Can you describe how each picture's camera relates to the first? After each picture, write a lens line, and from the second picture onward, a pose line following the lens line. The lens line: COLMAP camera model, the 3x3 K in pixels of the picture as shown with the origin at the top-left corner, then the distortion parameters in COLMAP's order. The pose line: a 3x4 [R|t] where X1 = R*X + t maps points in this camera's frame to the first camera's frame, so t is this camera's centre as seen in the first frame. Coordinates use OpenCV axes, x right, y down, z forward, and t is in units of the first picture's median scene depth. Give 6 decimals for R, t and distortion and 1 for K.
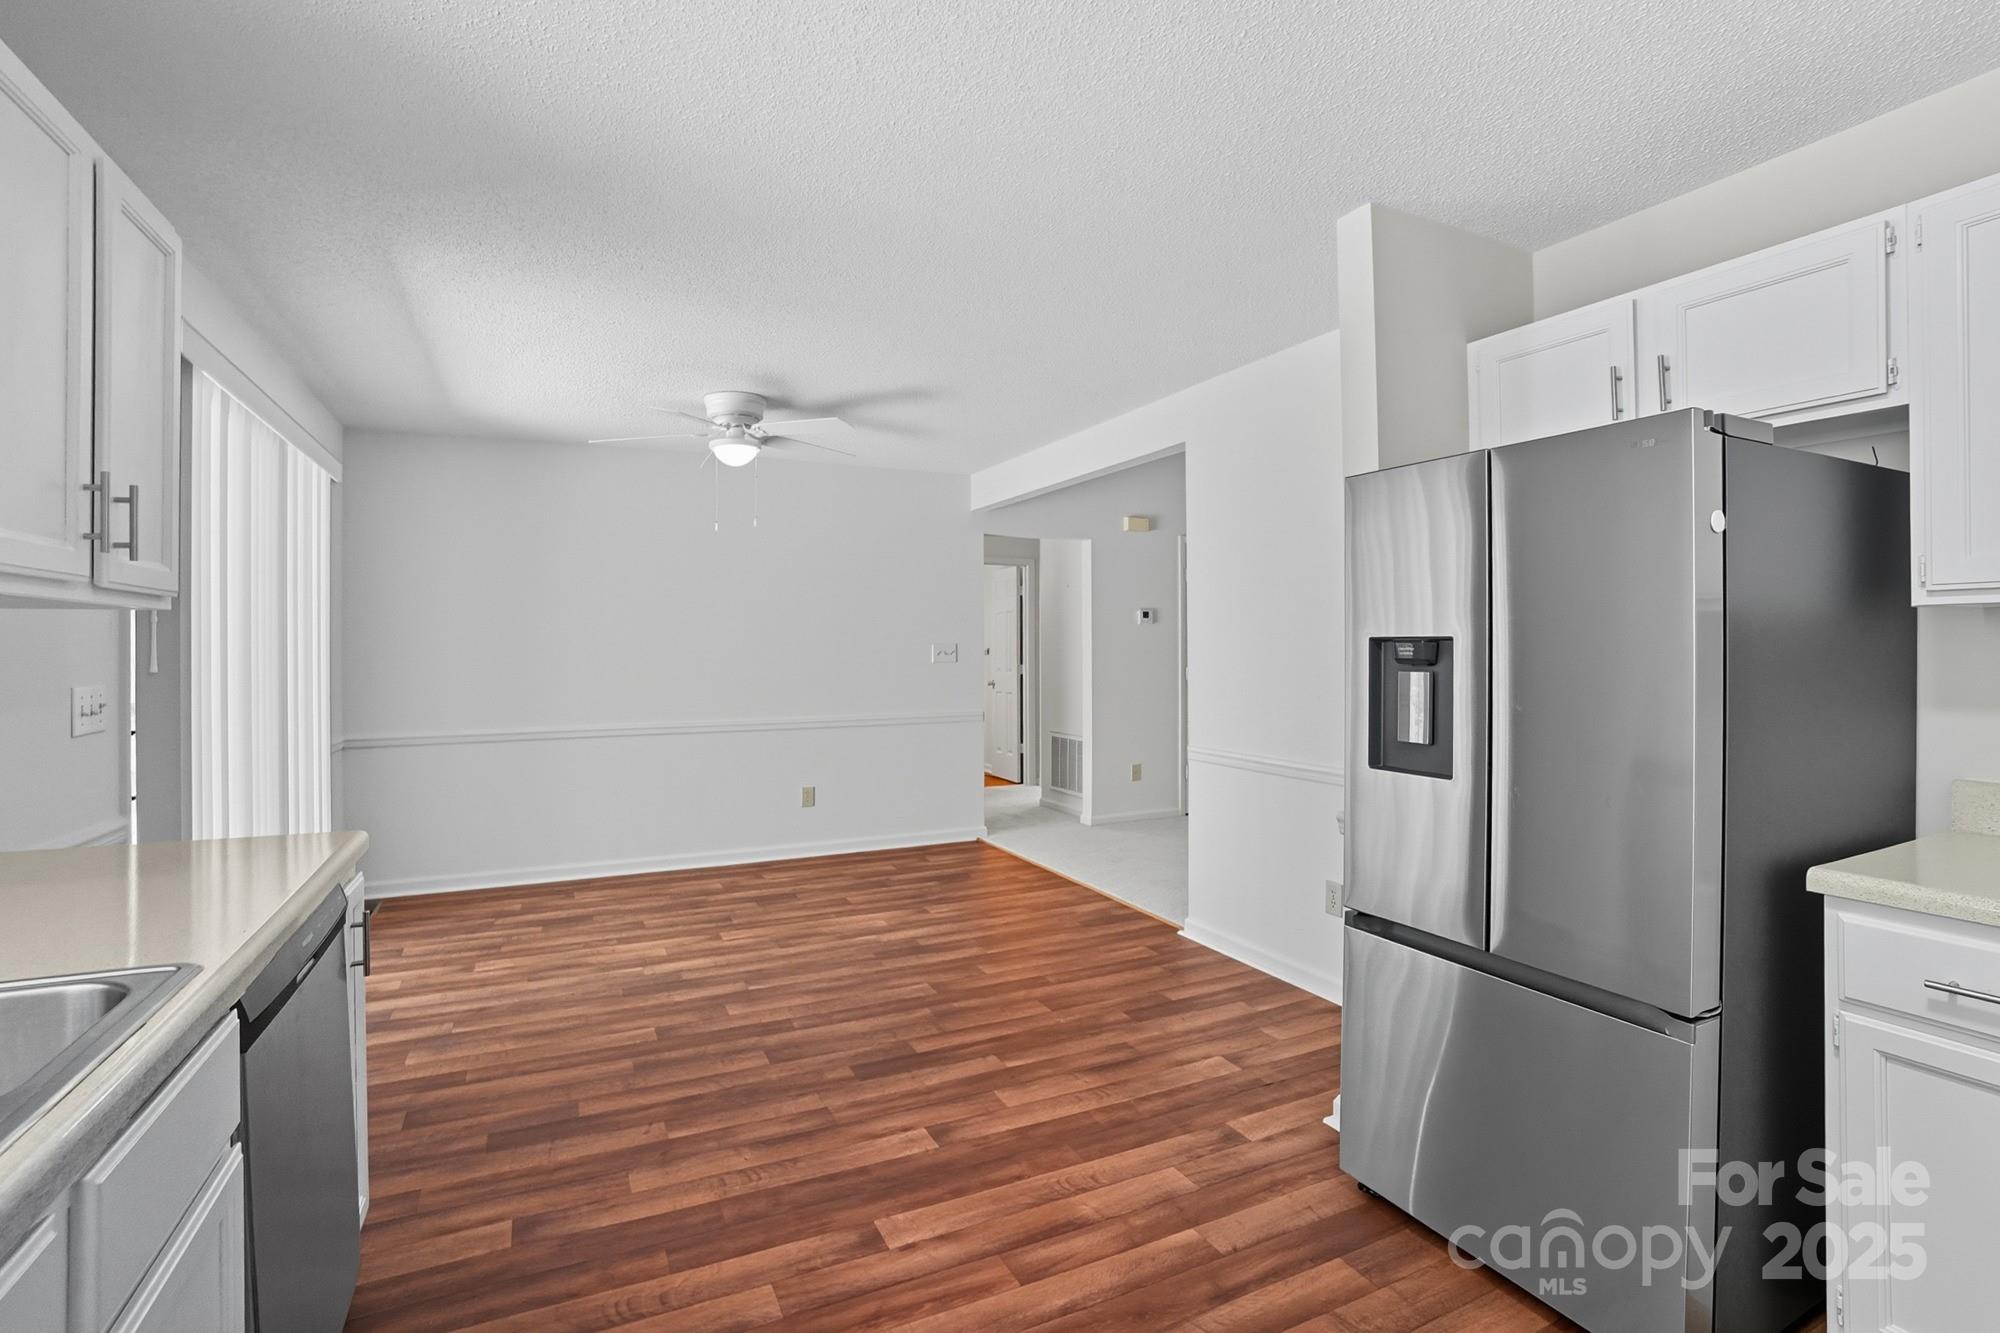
lens RADIAL K [[916.8, 0, 993.0], [0, 916.8, 672.5], [0, 0, 1]] dist [-0.073823, 0.027323]
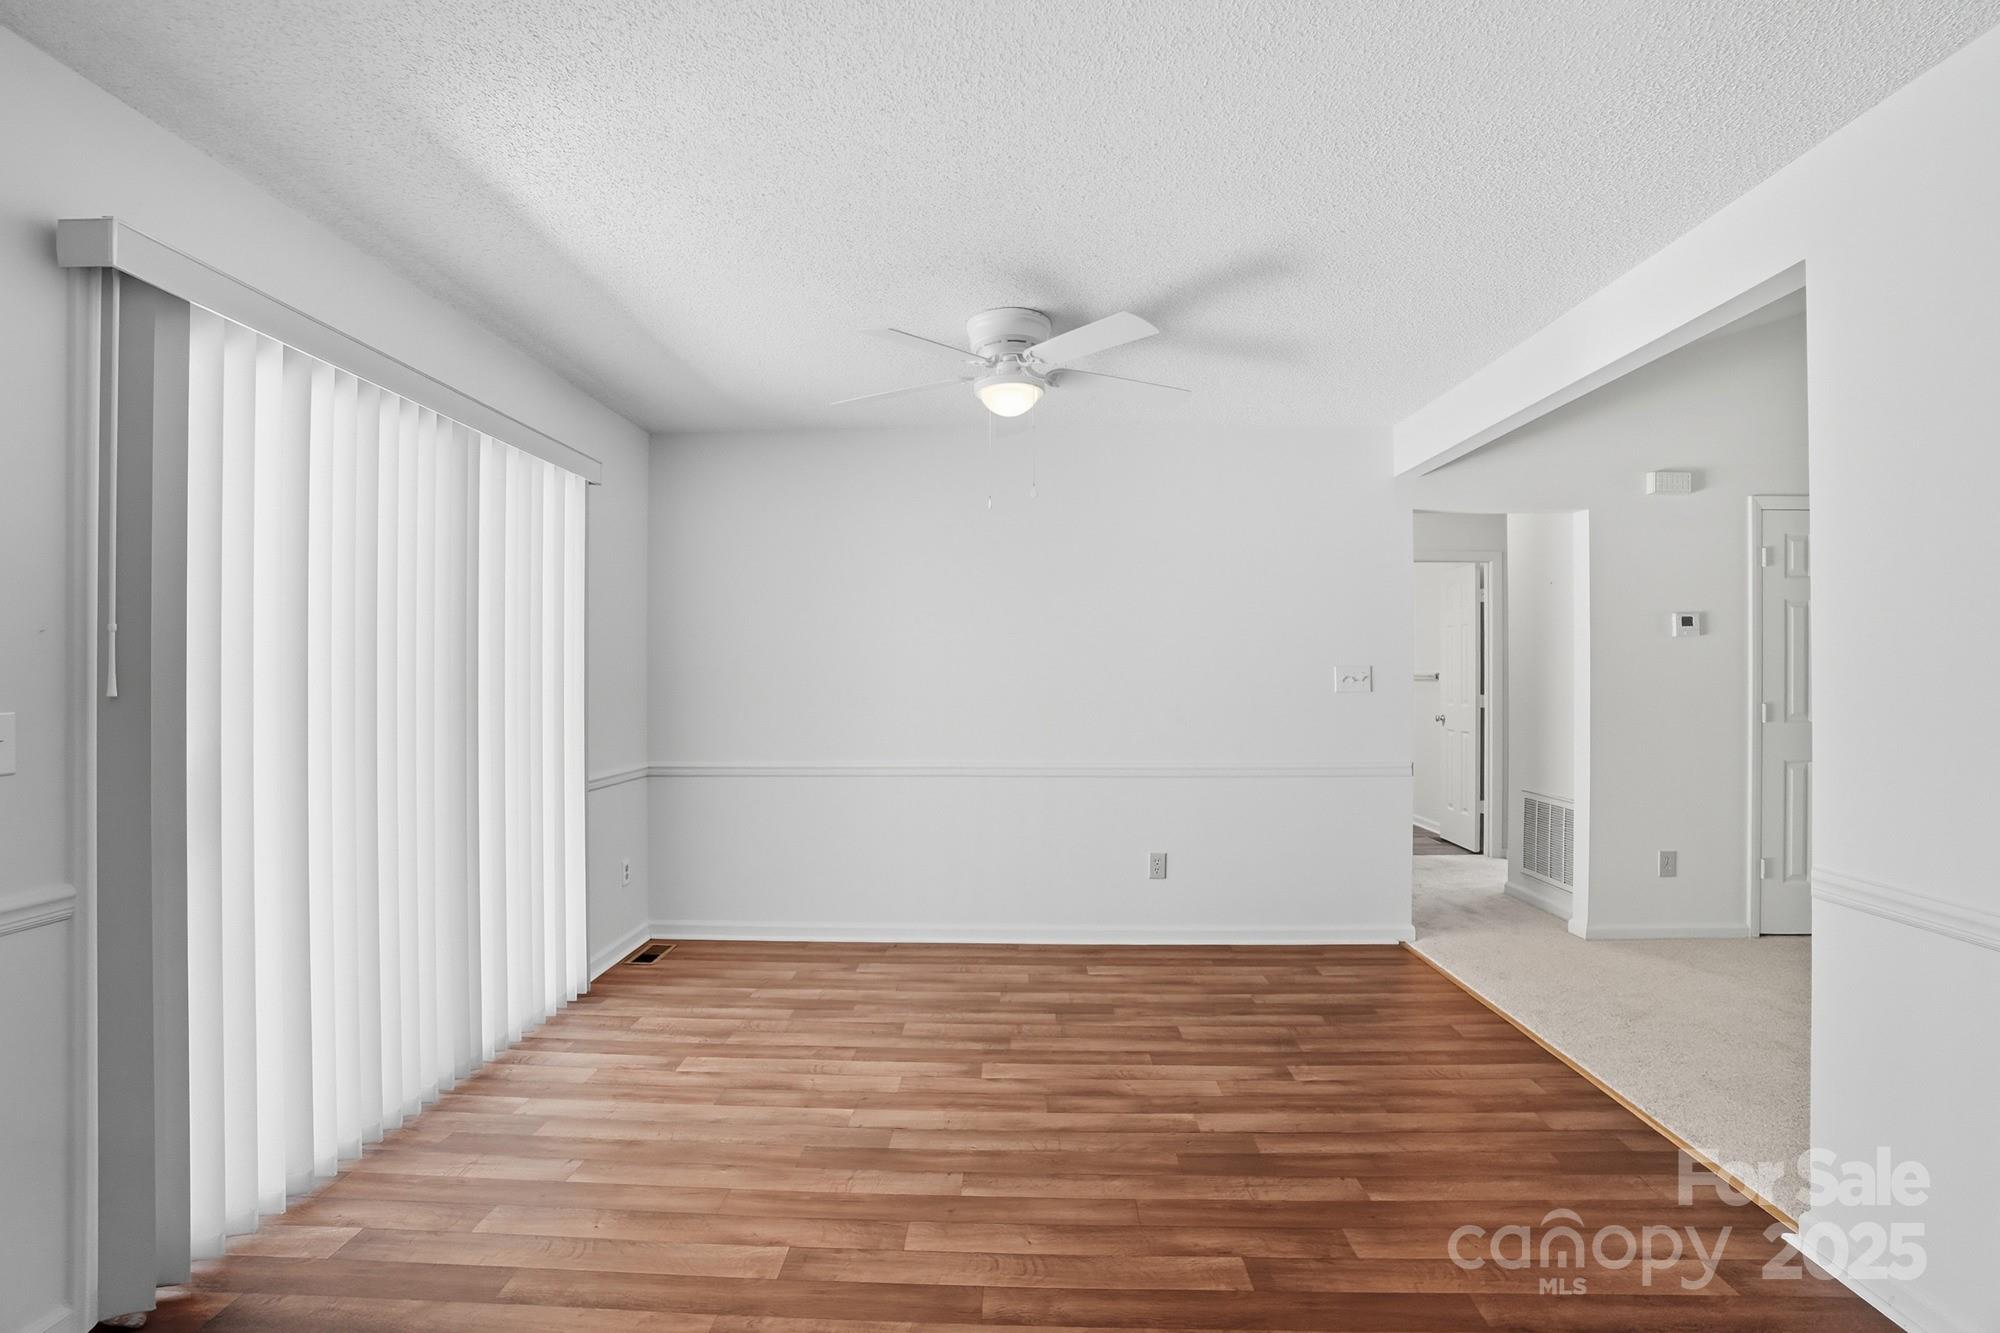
lens RADIAL K [[916.8, 0, 993.0], [0, 916.8, 672.5], [0, 0, 1]] dist [-0.073823, 0.027323]
pose [[0.885172, 0.005509, -0.465232, 0.034593], [-0.016925, 0.999649, -0.020364, -0.008992], [0.464957, 0.025899, 0.884954, 0.311603]]
